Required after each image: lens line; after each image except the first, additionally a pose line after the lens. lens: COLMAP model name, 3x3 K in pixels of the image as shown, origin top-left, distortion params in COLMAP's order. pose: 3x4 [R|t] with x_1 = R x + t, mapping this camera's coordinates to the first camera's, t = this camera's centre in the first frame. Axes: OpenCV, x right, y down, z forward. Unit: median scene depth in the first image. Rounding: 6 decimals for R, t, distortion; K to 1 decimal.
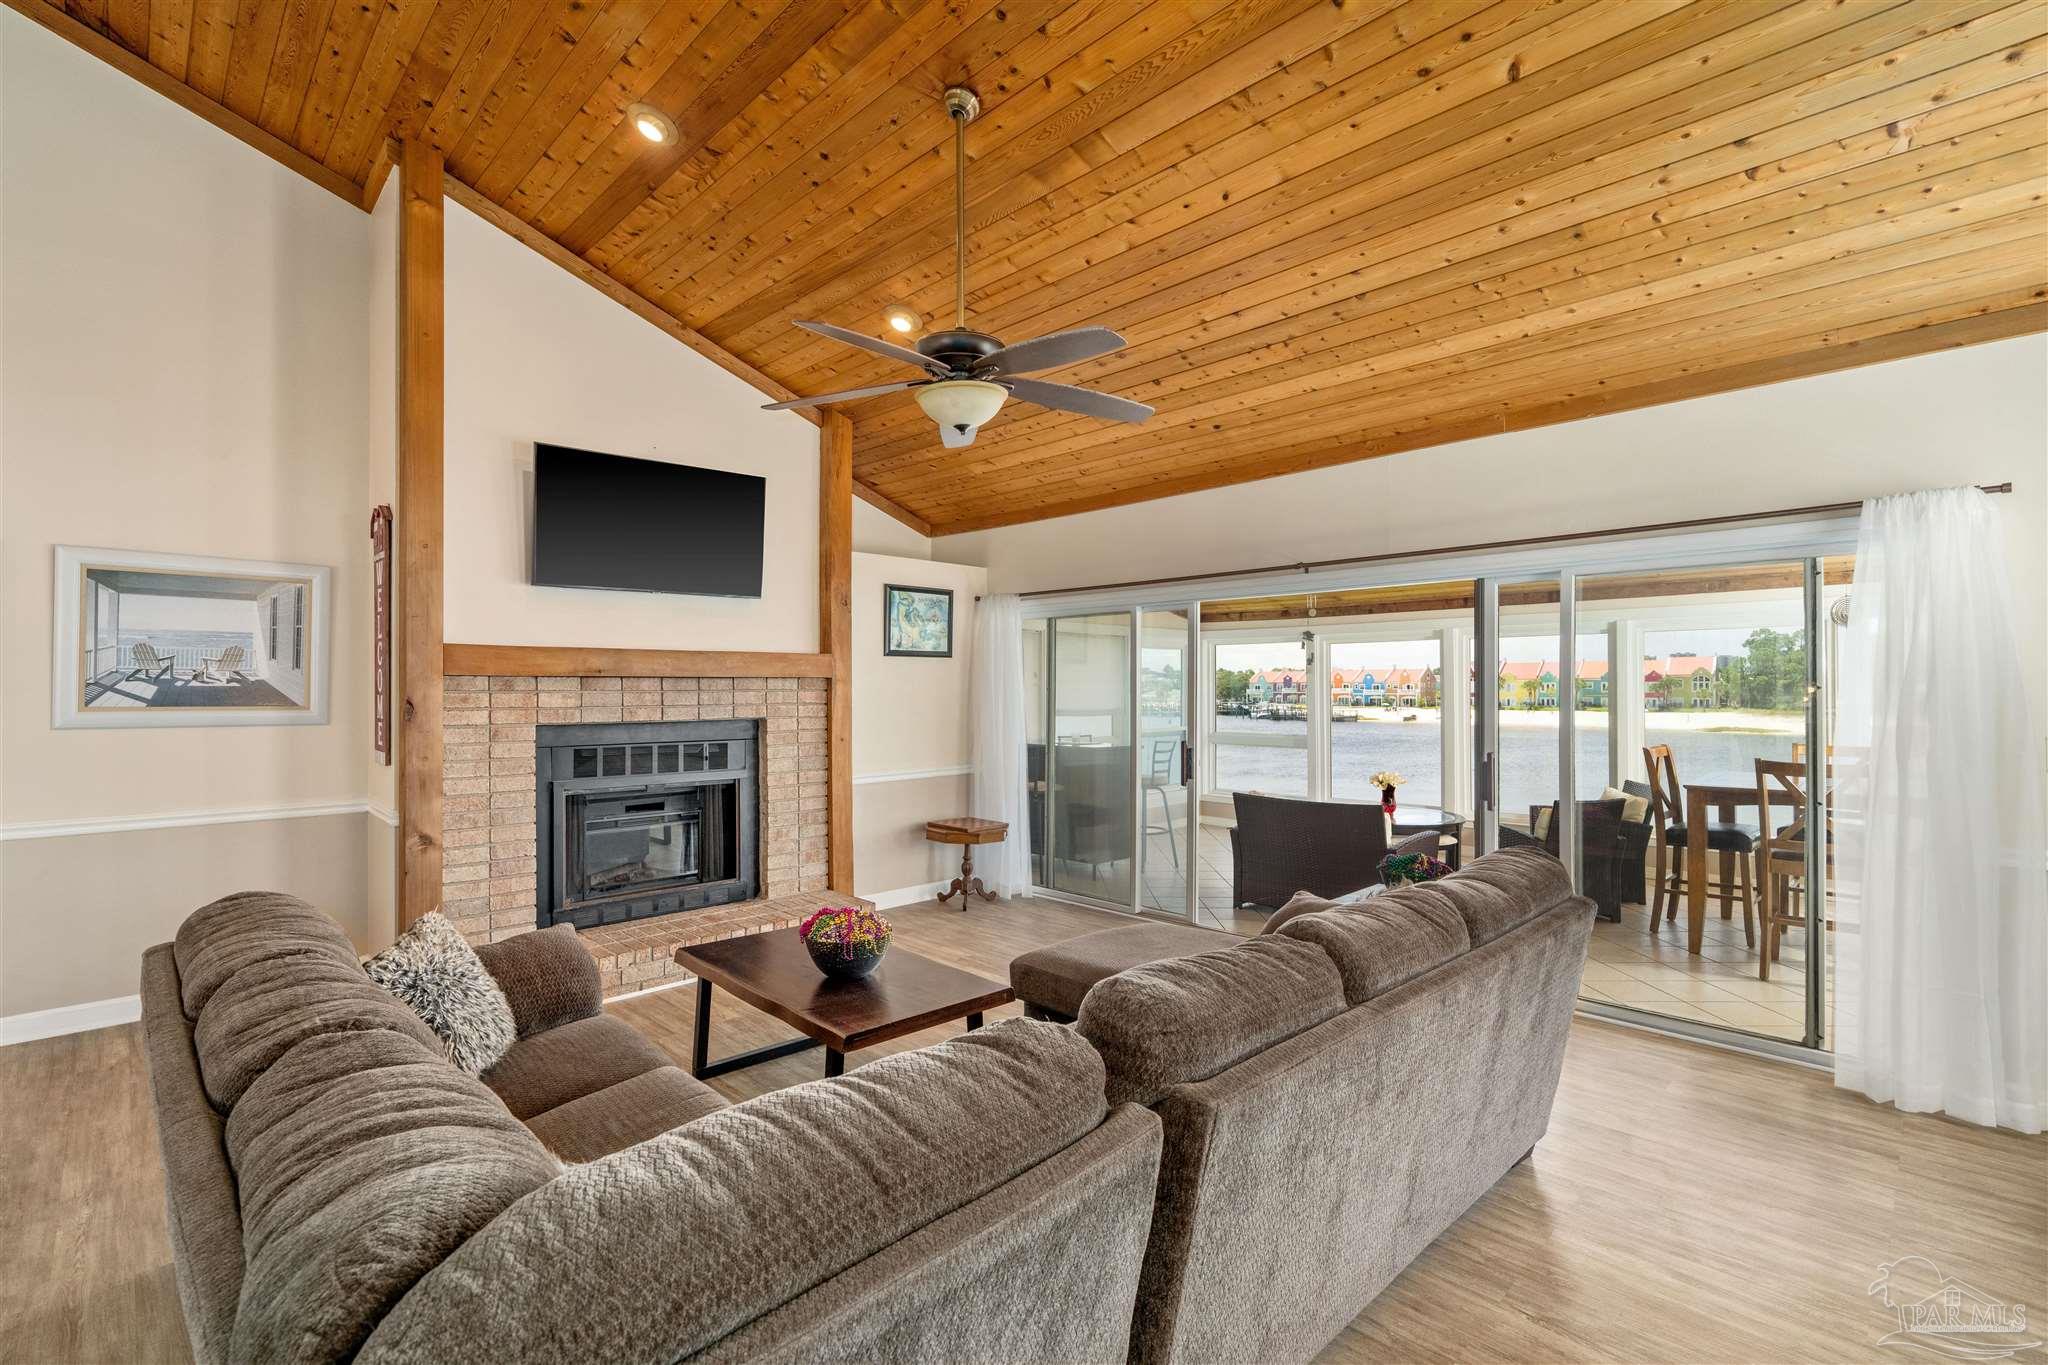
lens RADIAL K [[914.6, 0, 1026.3], [0, 914.6, 682.9], [0, 0, 1]] dist [-0.008260, 0.000227]
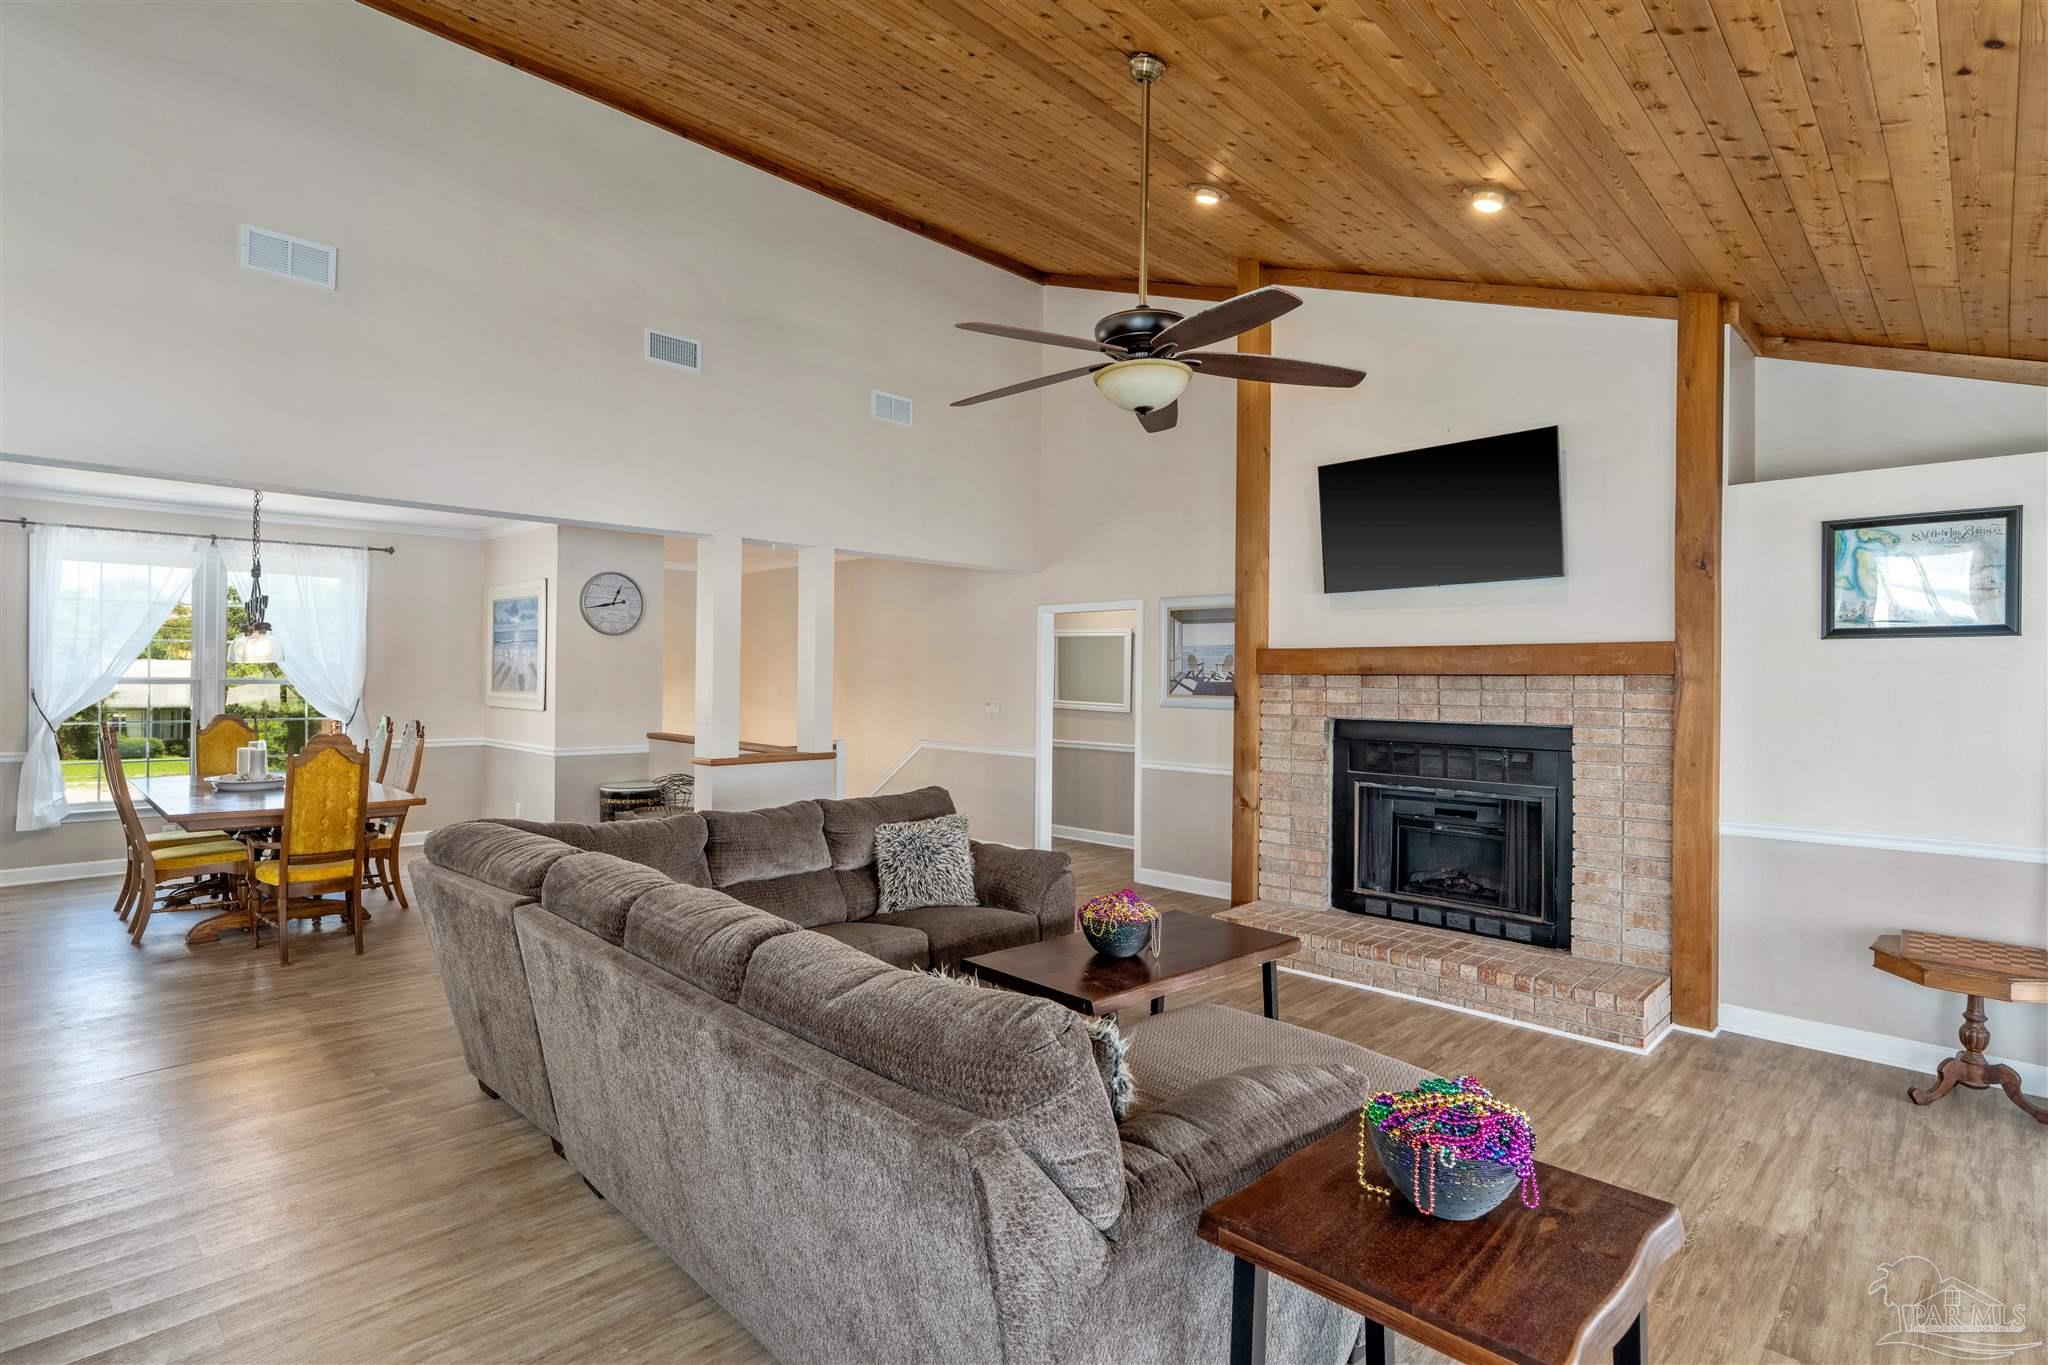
lens RADIAL K [[987.0, 0, 1025.7], [0, 987.0, 678.3], [0, 0, 1]] dist [-0.000544, 0.000340]
pose [[0.026685, 0.000456, -0.999644, 0.557934], [-0.004389, 0.999990, 0.000339, -0.001087], [0.999634, 0.004379, 0.026687, 0.503967]]
